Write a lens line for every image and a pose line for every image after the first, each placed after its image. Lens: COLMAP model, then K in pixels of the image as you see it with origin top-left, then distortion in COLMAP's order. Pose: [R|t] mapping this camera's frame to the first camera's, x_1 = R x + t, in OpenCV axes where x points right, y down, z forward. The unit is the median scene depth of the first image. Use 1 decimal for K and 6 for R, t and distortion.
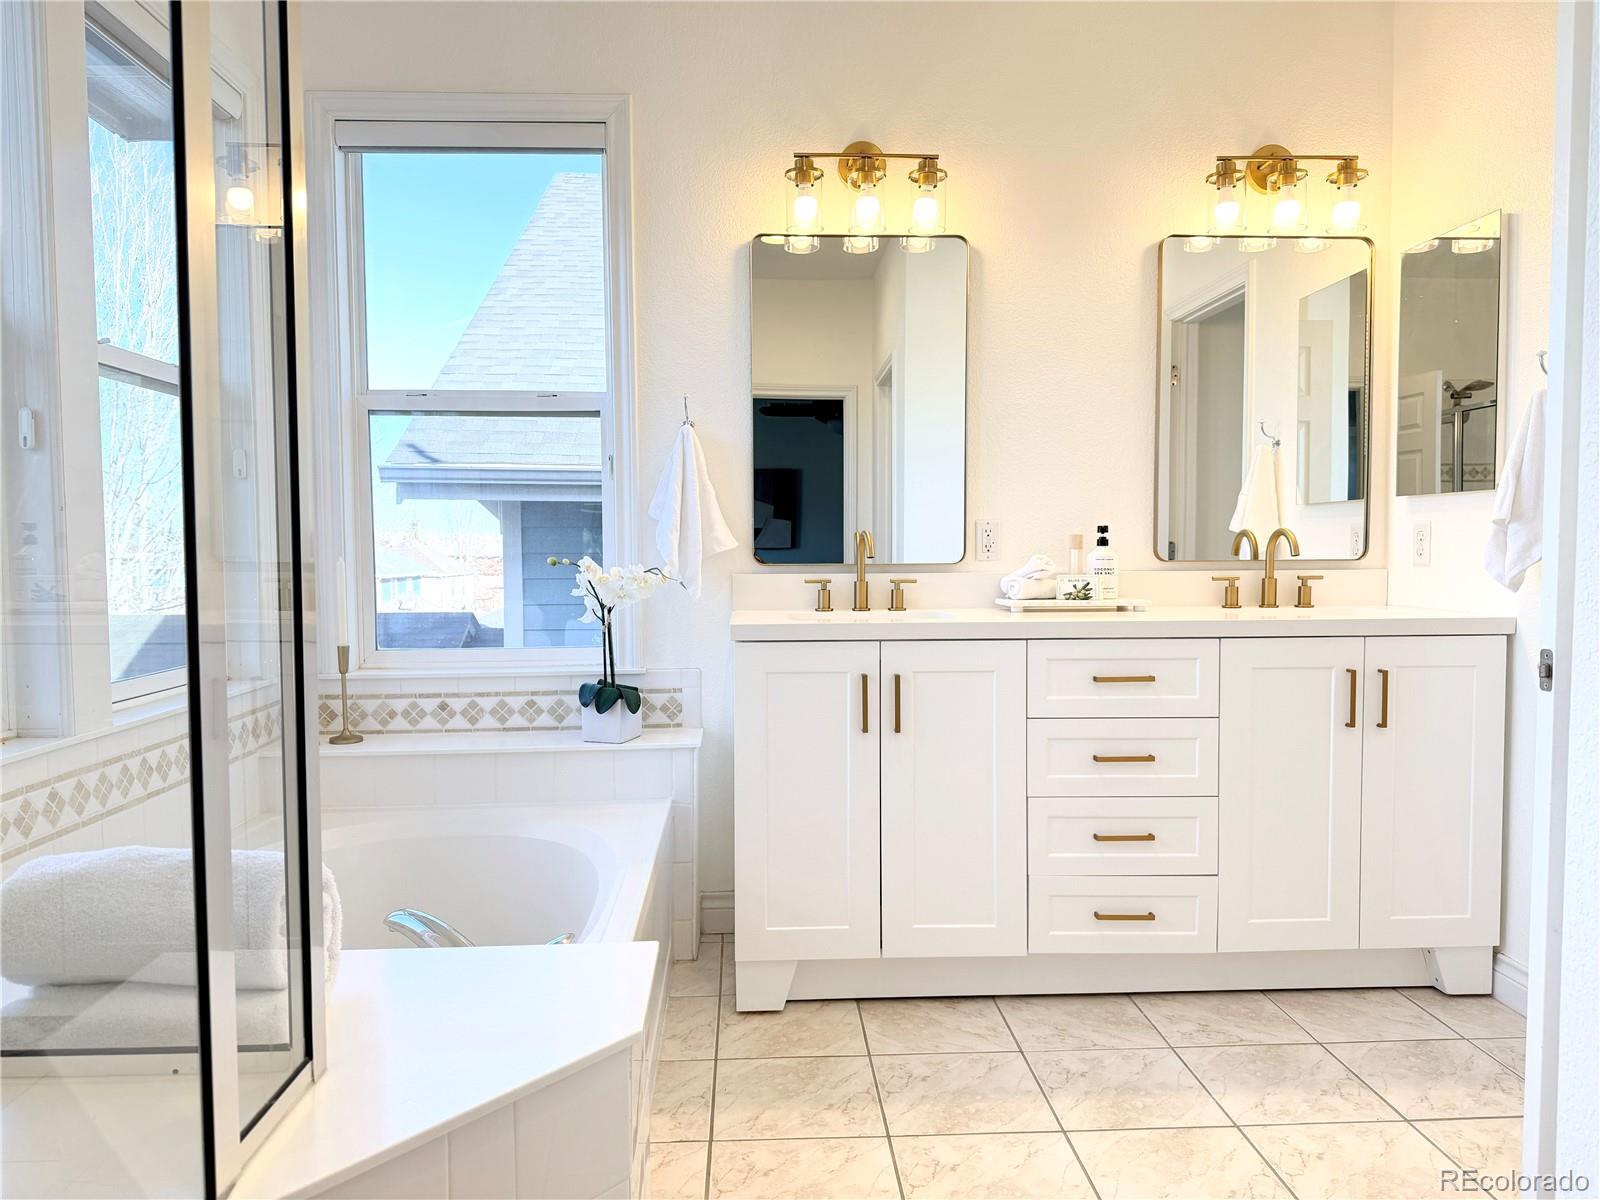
lens RADIAL K [[1116.0, 0, 800.0], [0, 1116.0, 600.0], [0, 0, 1]] dist [0.001007, -0.000298]
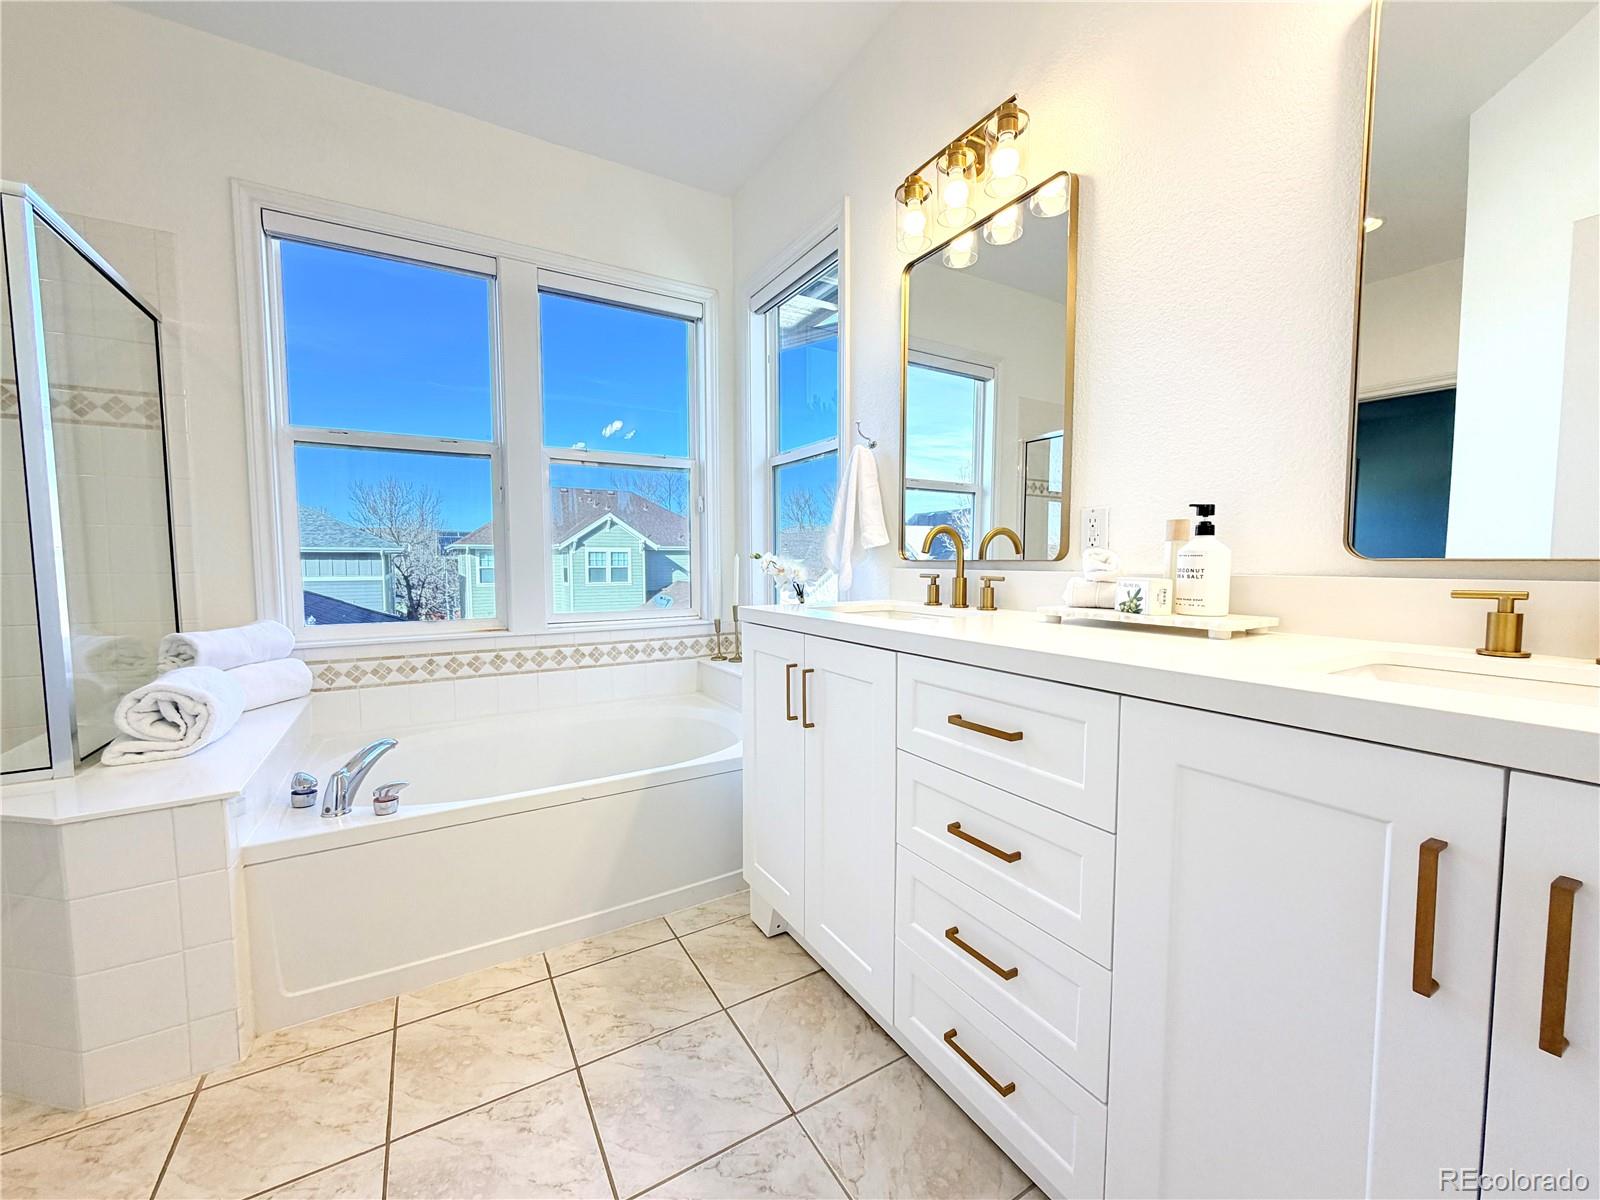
lens RADIAL K [[635.7, 0, 806.9], [0, 635.7, 600.4], [0, 0, 1]] dist [-0.000339, -0.000142]
pose [[0.477741, 0.062128, -0.876301, 0.524426], [-0.043006, 0.997954, 0.047308, -0.018731], [0.877447, 0.015085, 0.479436, 0.650979]]
